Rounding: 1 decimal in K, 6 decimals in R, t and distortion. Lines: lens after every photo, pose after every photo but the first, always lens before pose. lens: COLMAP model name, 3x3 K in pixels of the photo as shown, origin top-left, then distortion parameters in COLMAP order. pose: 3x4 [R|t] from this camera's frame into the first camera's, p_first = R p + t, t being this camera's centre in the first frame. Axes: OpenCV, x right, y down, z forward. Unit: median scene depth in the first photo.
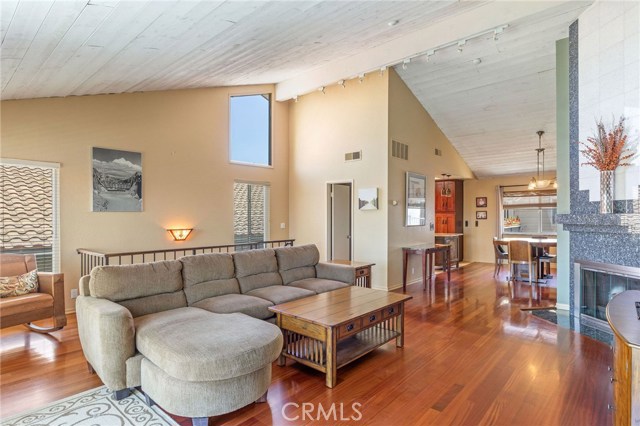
lens RADIAL K [[347.2, 0, 321.0], [0, 347.2, 216.7], [0, 0, 1]] dist [0.002395, -0.000121]
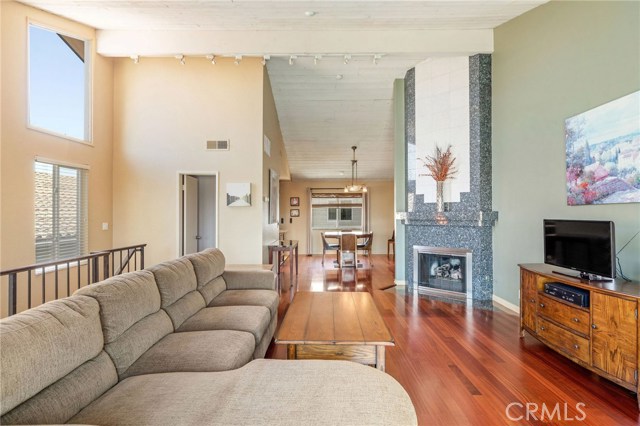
lens RADIAL K [[324.9, 0, 326.7], [0, 324.9, 211.7], [0, 0, 1]] dist [0.006394, -0.000750]
pose [[0.747836, 0.005993, 0.663857, -0.230127], [0.000835, 0.999950, -0.009968, 0.002439], [-0.663883, 0.008009, 0.747793, 0.190607]]
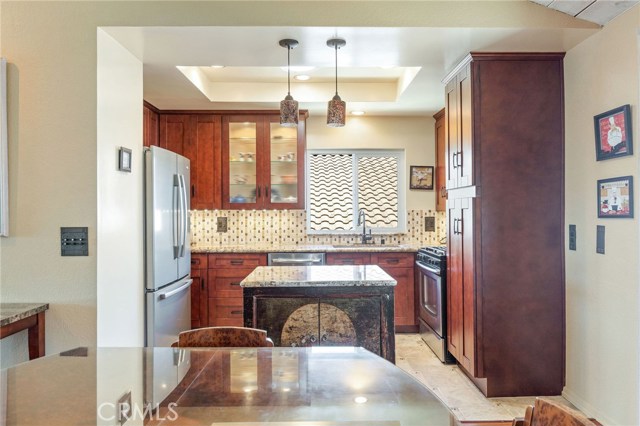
lens RADIAL K [[425.1, 0, 314.4], [0, 425.1, 210.8], [0, 0, 1]] dist [-0.005312, 0.002233]
pose [[0.661869, 0.002446, -0.749616, 0.739651], [-0.002384, 0.999996, 0.001157, 0.004235], [0.749616, 0.001021, 0.661872, 0.988552]]
